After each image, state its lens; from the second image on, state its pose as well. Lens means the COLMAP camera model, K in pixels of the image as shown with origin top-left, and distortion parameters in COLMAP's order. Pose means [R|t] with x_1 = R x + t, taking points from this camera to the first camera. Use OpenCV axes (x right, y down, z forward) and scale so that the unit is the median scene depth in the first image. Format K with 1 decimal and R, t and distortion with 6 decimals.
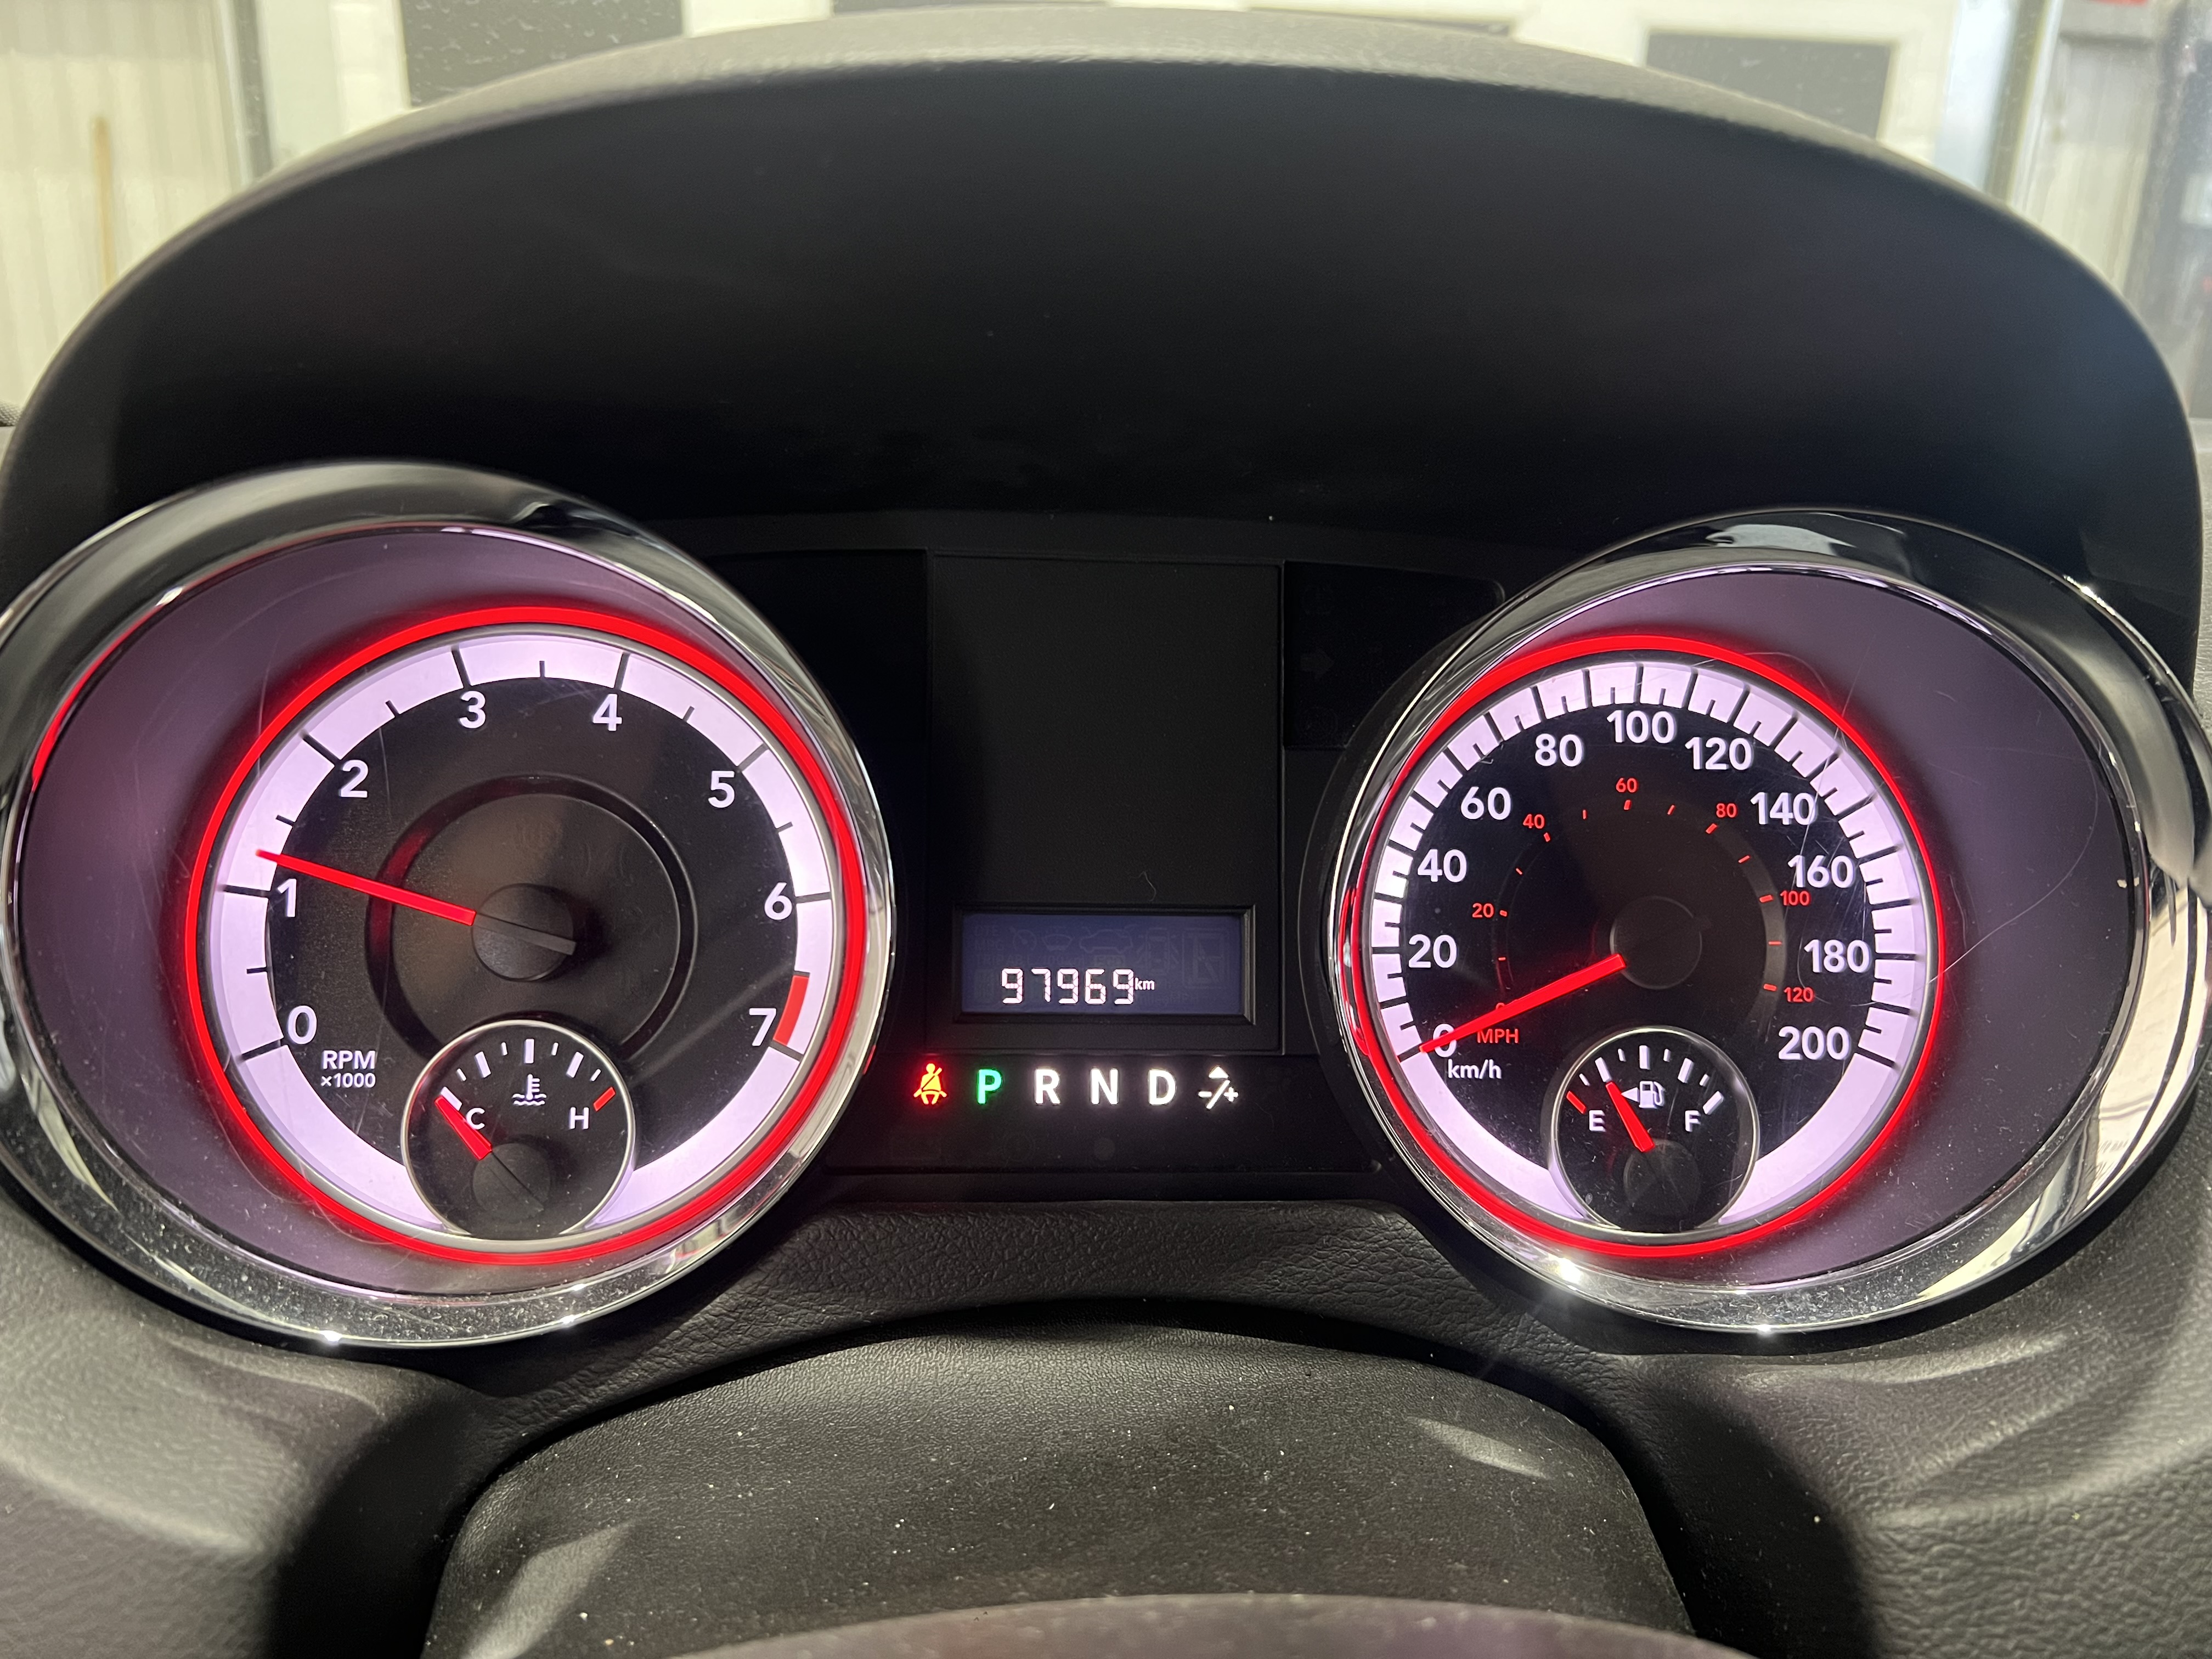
lens RADIAL K [[1676.2, 0, 1105.4], [0, 1676.2, 842.5], [0, 0, 1]] dist [0.044802, -0.002519]
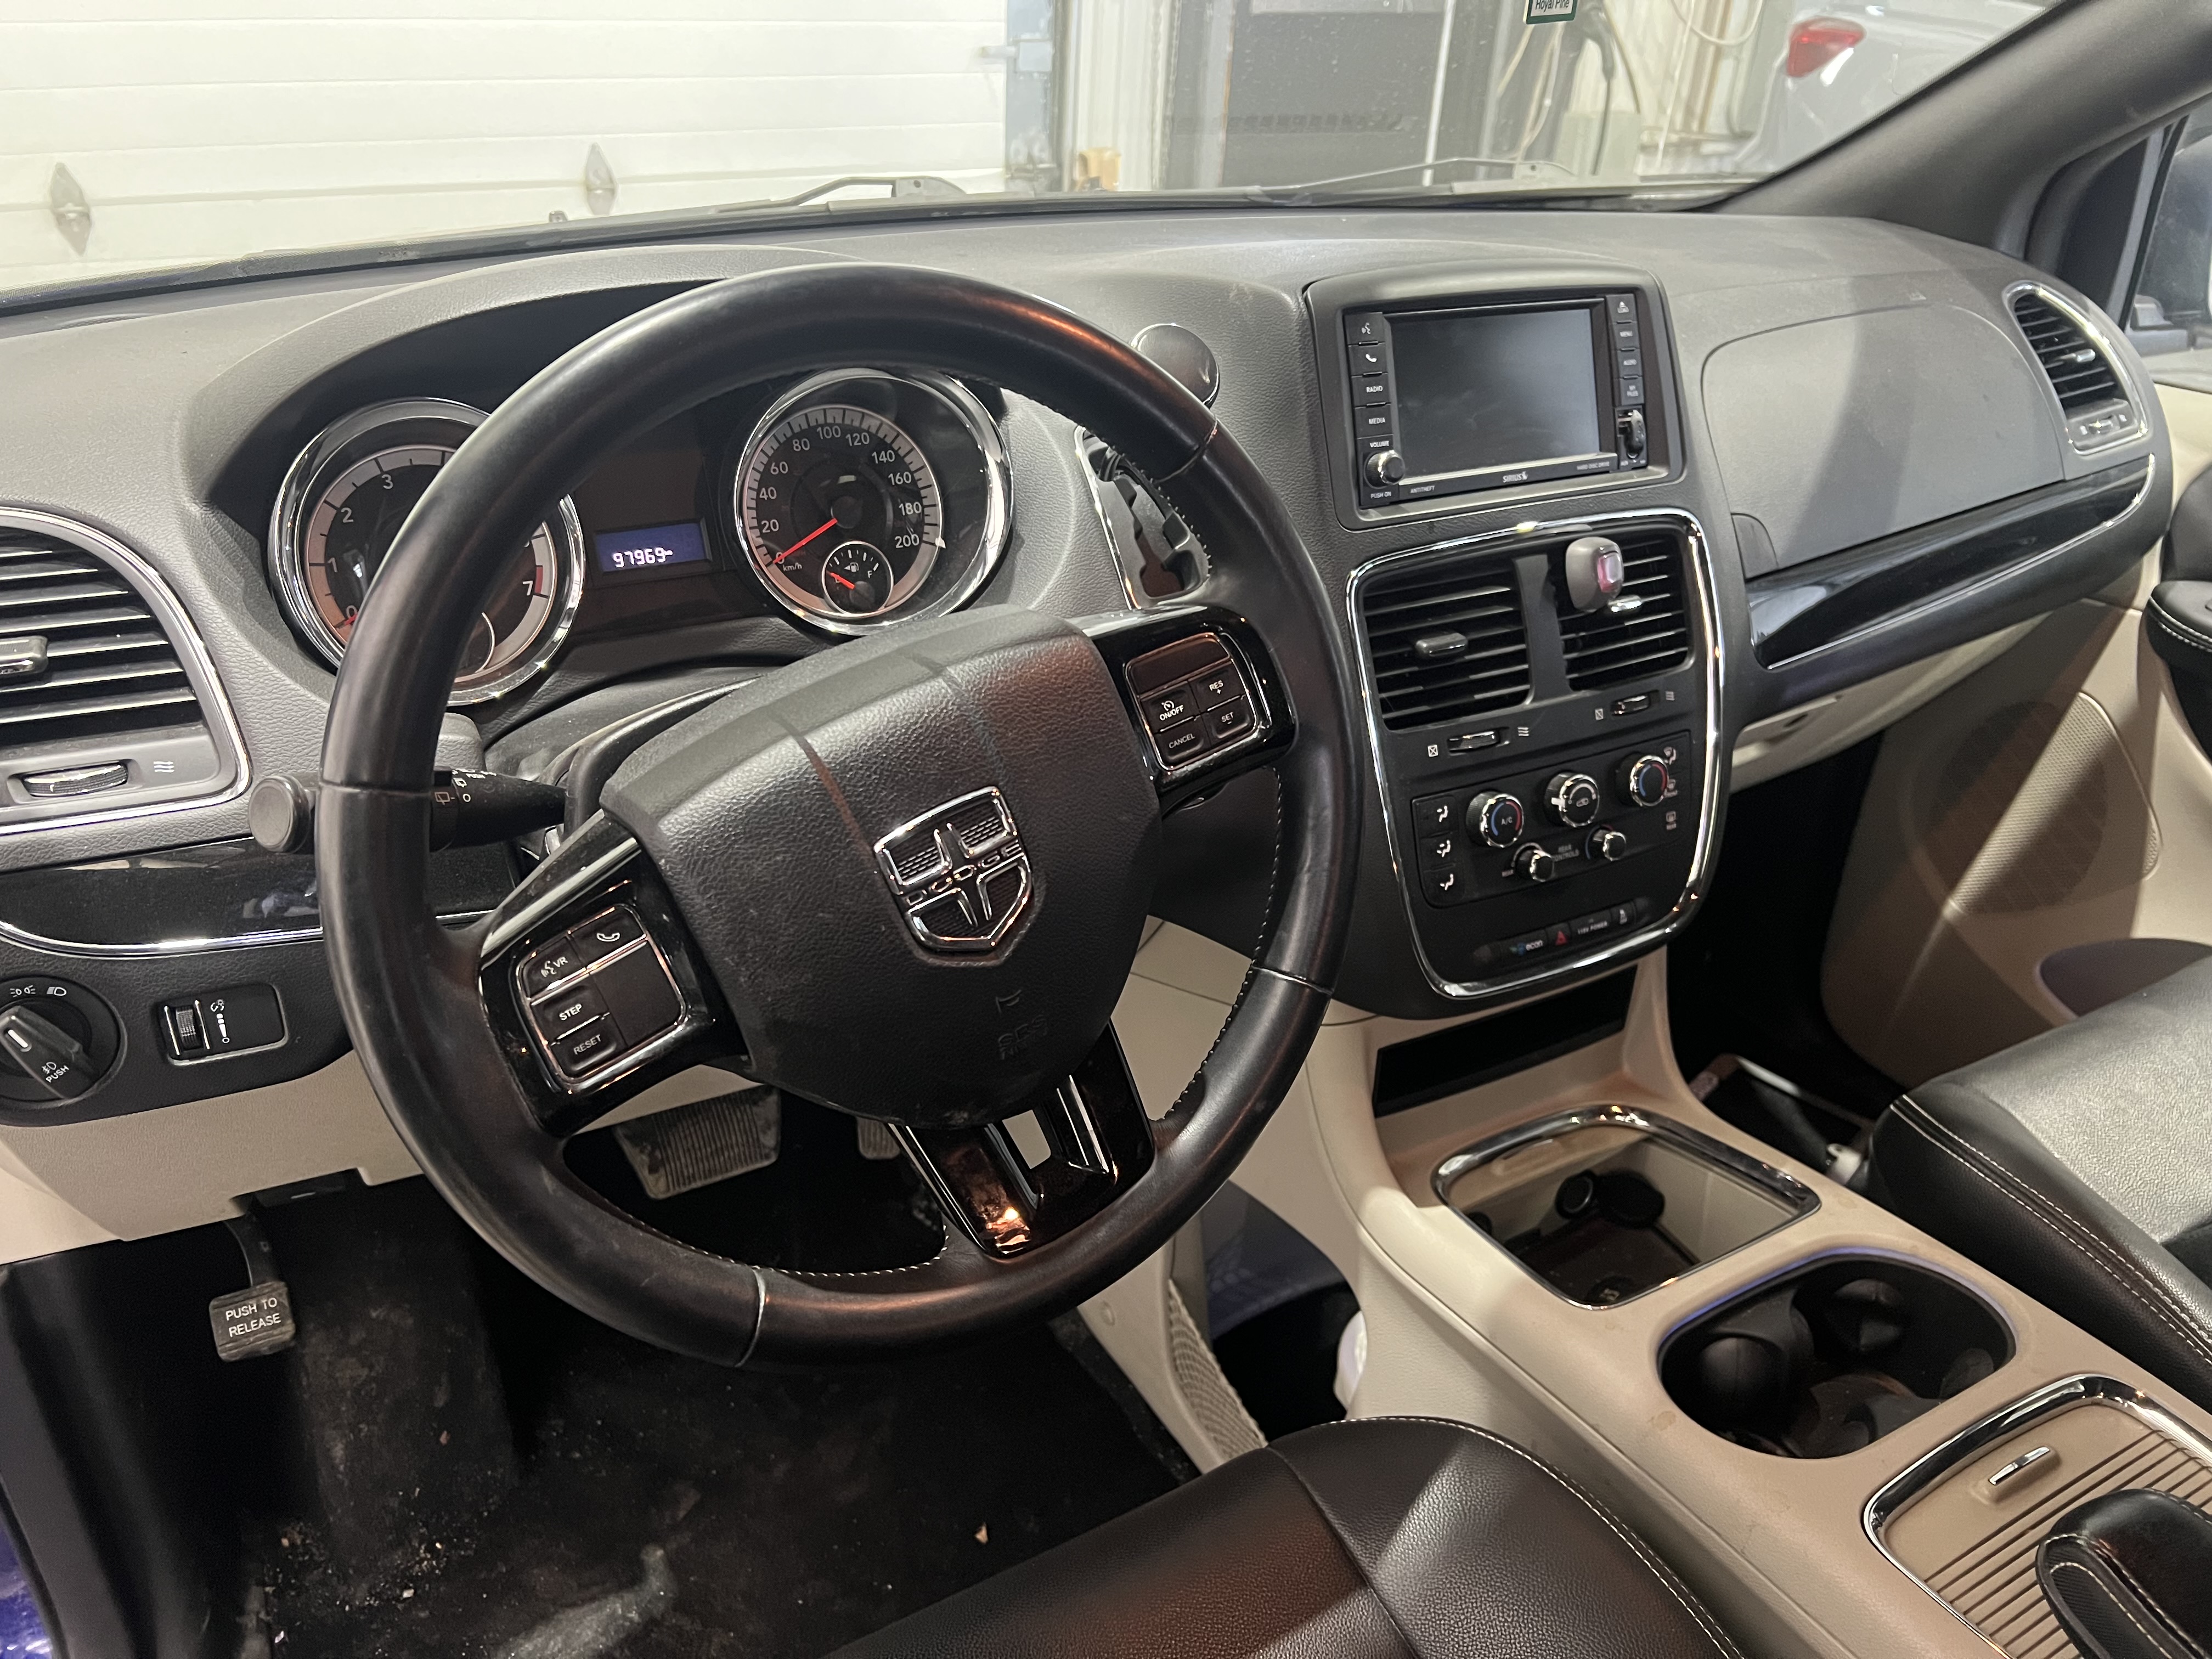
lens RADIAL K [[1676.2, 0, 1109.8], [0, 1676.2, 827.7], [0, 0, 1]] dist [0.044802, -0.002519]
pose [[0.897267, -0.211905, 0.387309, -0.465387], [0.128638, 0.964700, 0.229798, -0.018676], [-0.422332, -0.156367, 0.892852, -1.728845]]
